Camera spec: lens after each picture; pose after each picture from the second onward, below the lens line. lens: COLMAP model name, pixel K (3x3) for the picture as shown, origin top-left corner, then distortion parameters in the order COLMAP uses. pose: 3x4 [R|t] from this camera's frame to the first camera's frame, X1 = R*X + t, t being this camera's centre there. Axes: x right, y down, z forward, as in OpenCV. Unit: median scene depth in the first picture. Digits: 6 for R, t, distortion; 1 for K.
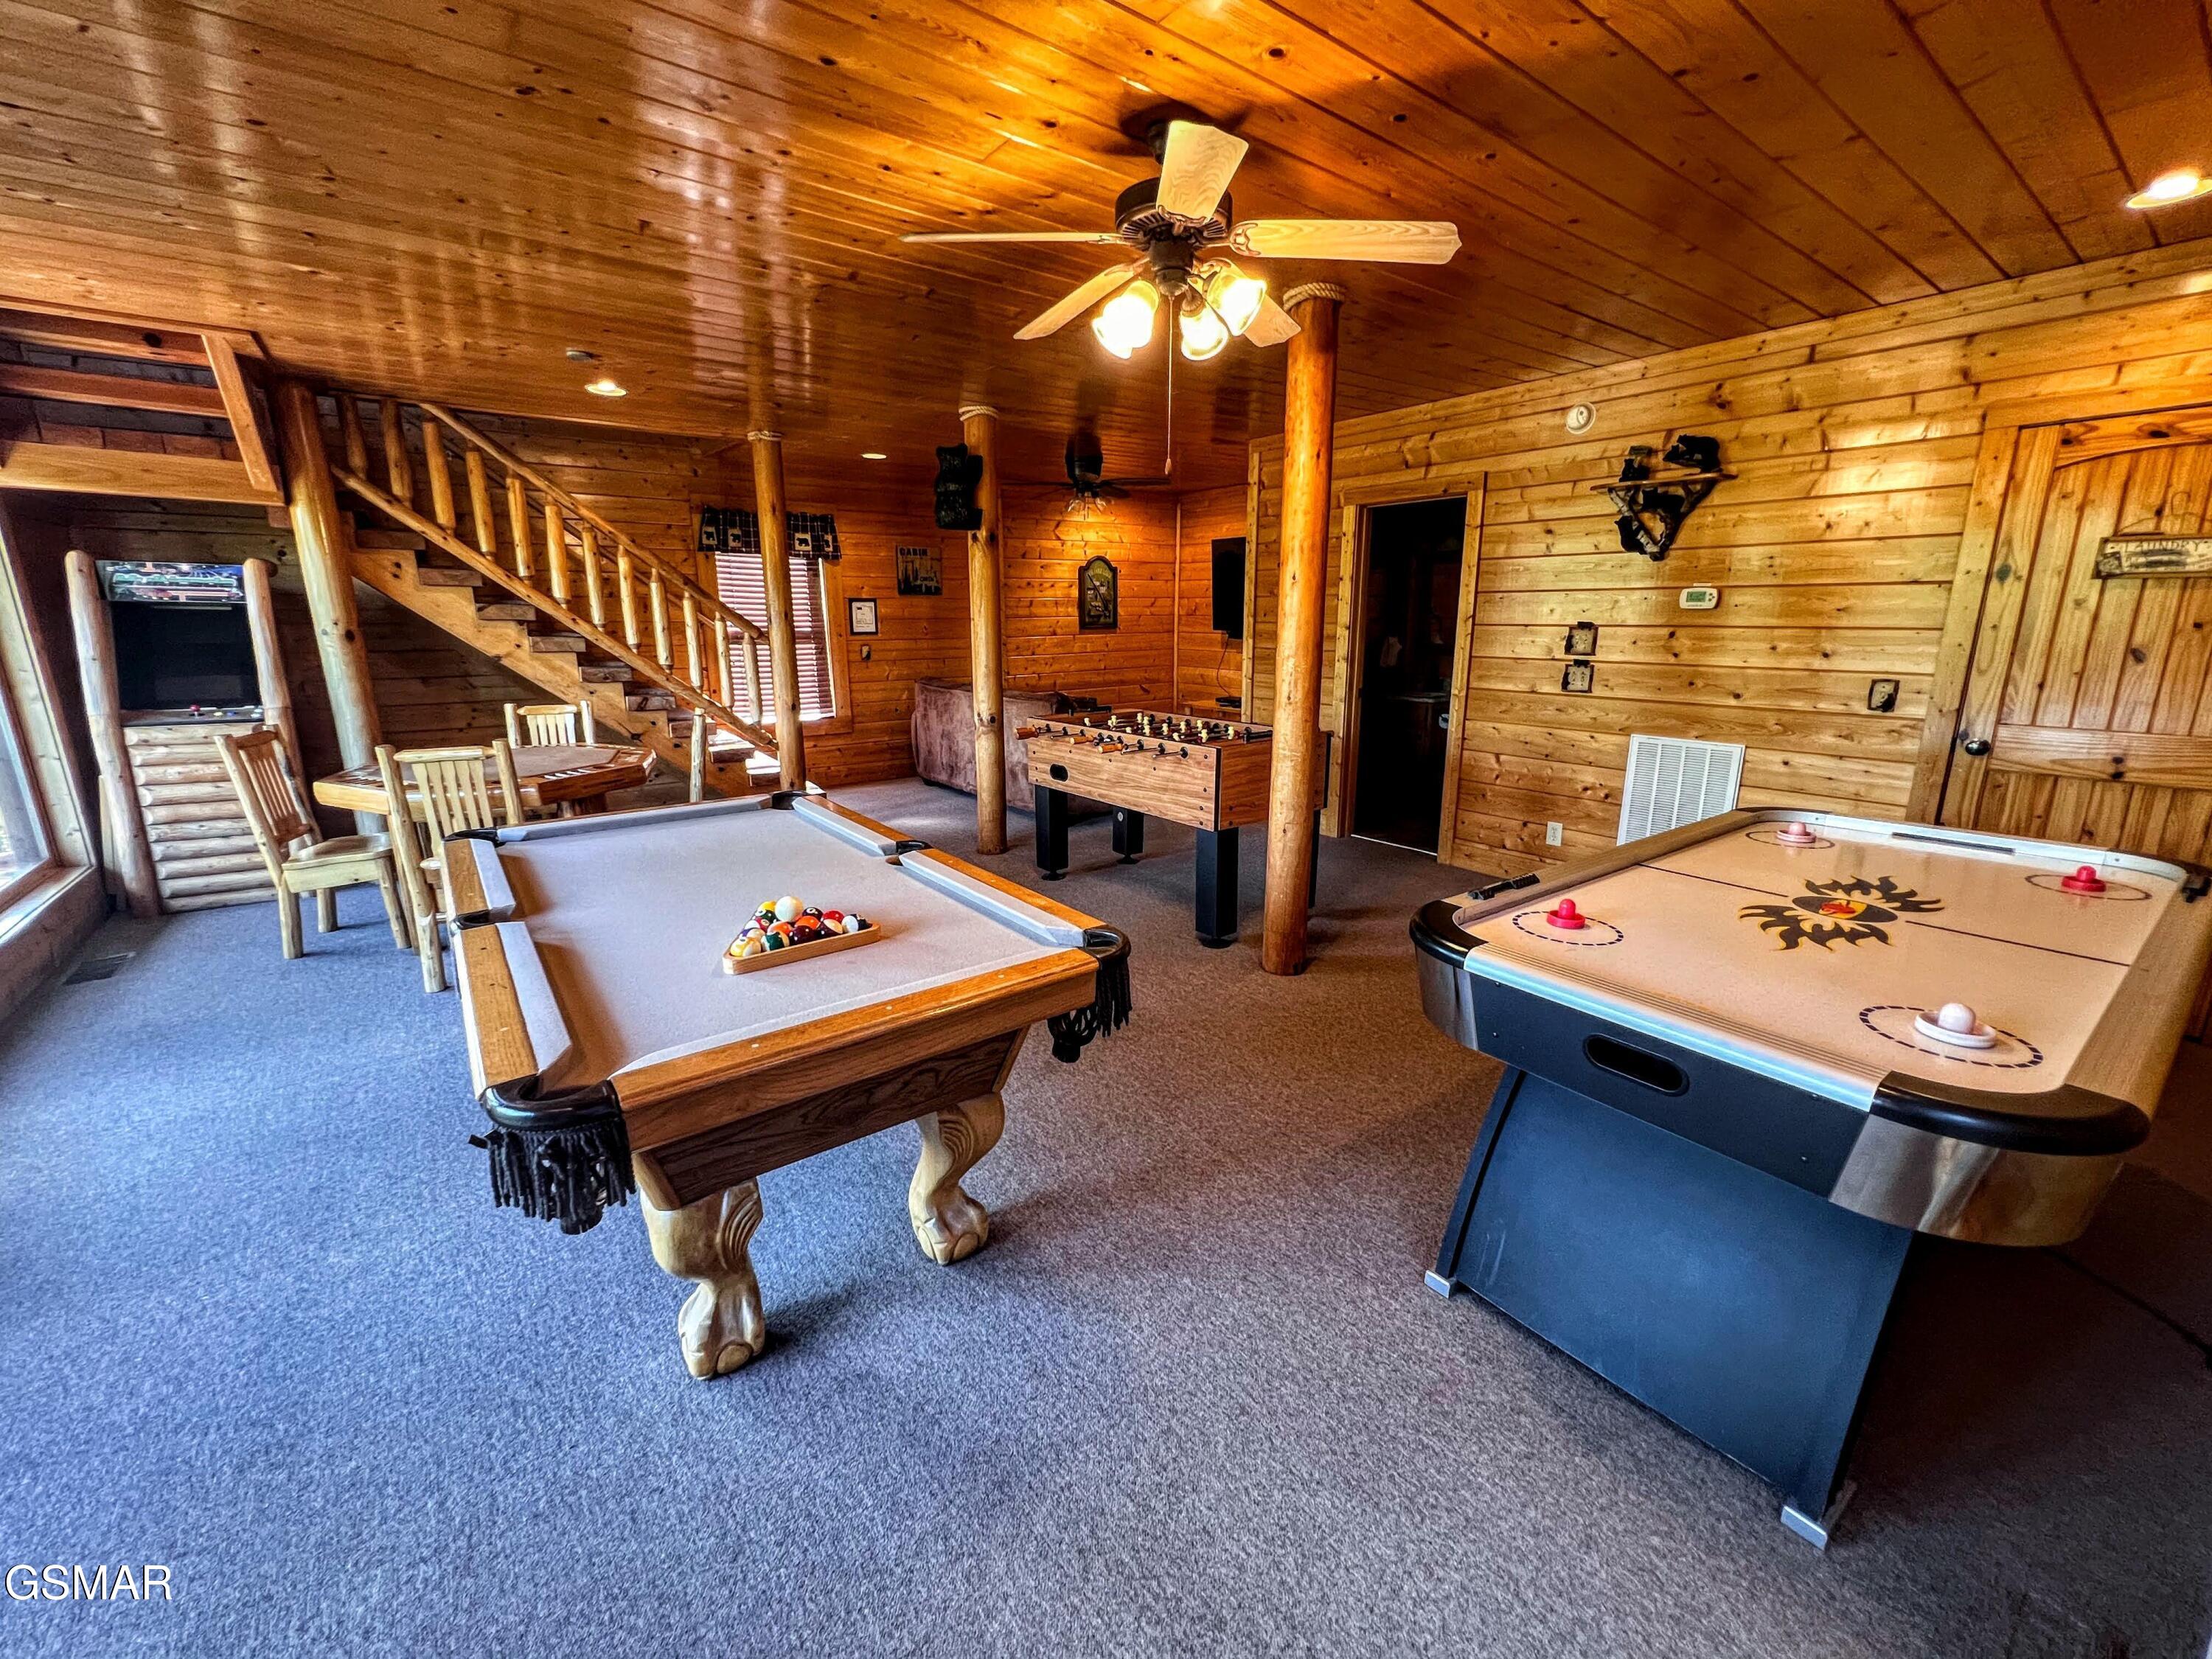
lens RADIAL K [[889.1, 0, 1100.0], [0, 889.1, 827.7], [0, 0, 1]] dist [-0.005636, 0.001842]
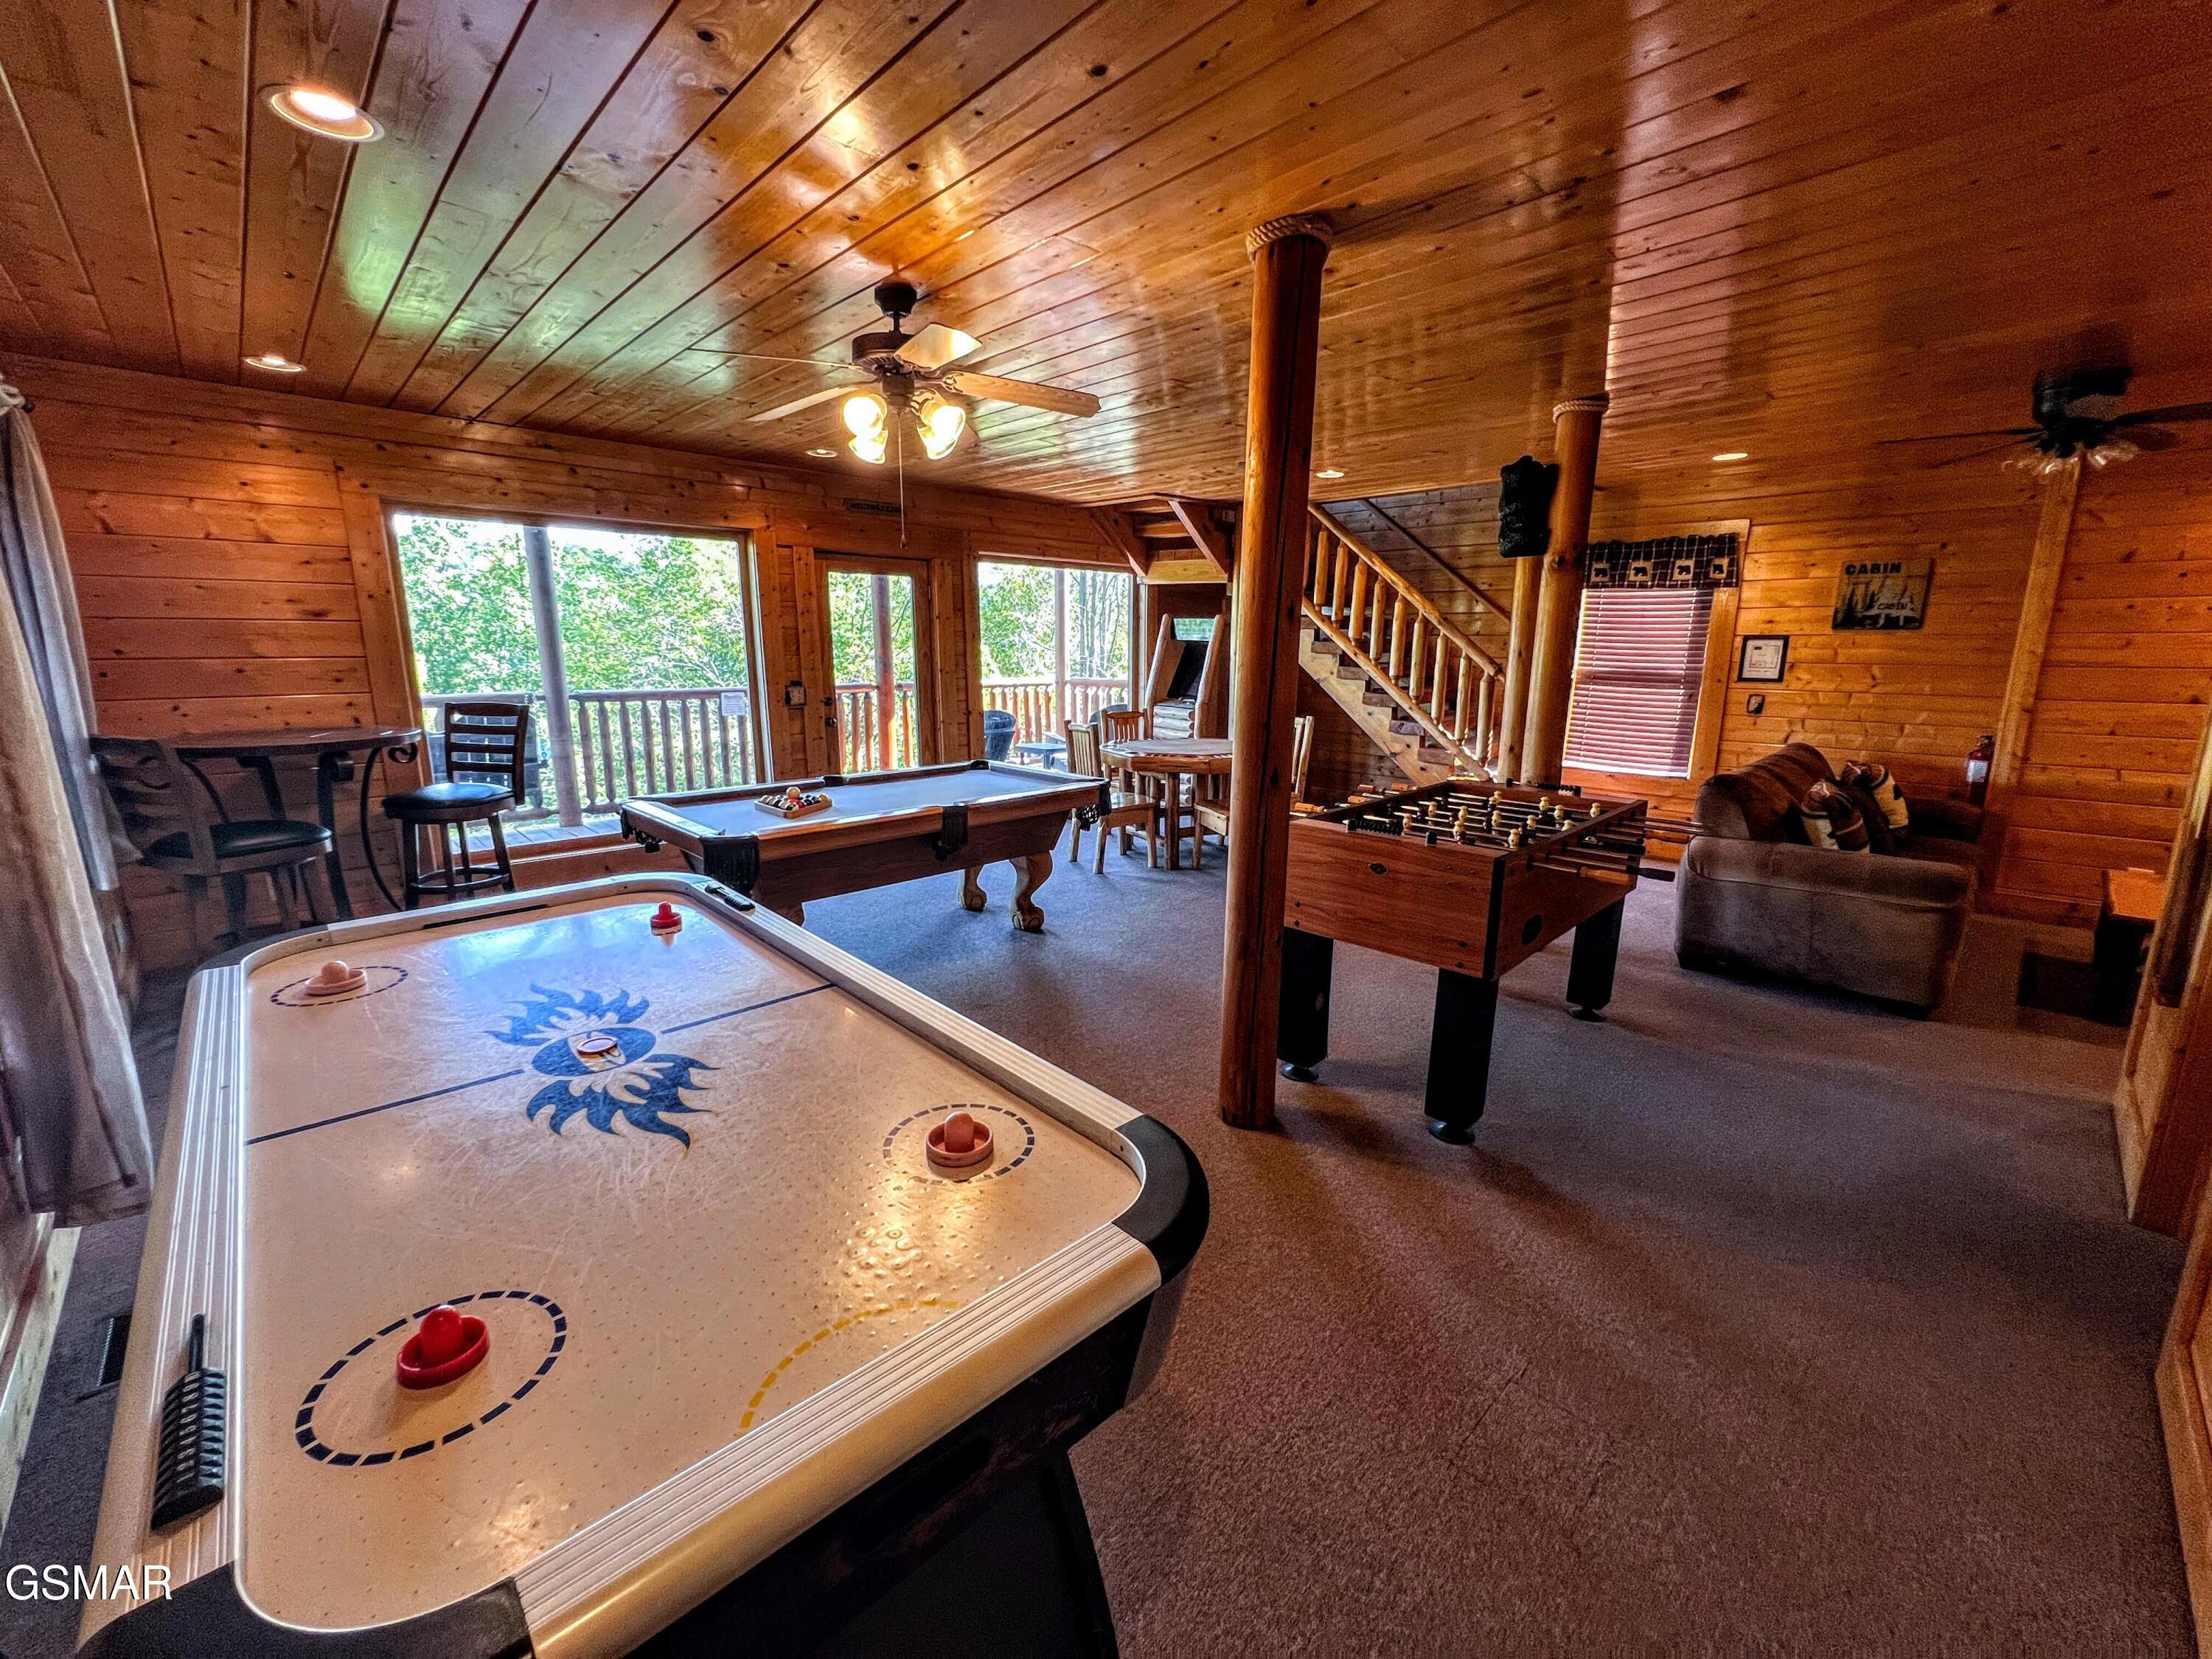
lens RADIAL K [[892.5, 0, 1104.2], [0, 892.5, 825.4], [0, 0, 1]] dist [0.000736, 0.000164]
pose [[0.118192, 0.203513, -0.971912, 0.818207], [-0.240922, 0.955405, 0.170758, -0.169654], [0.963321, 0.213973, 0.161951, 0.642061]]
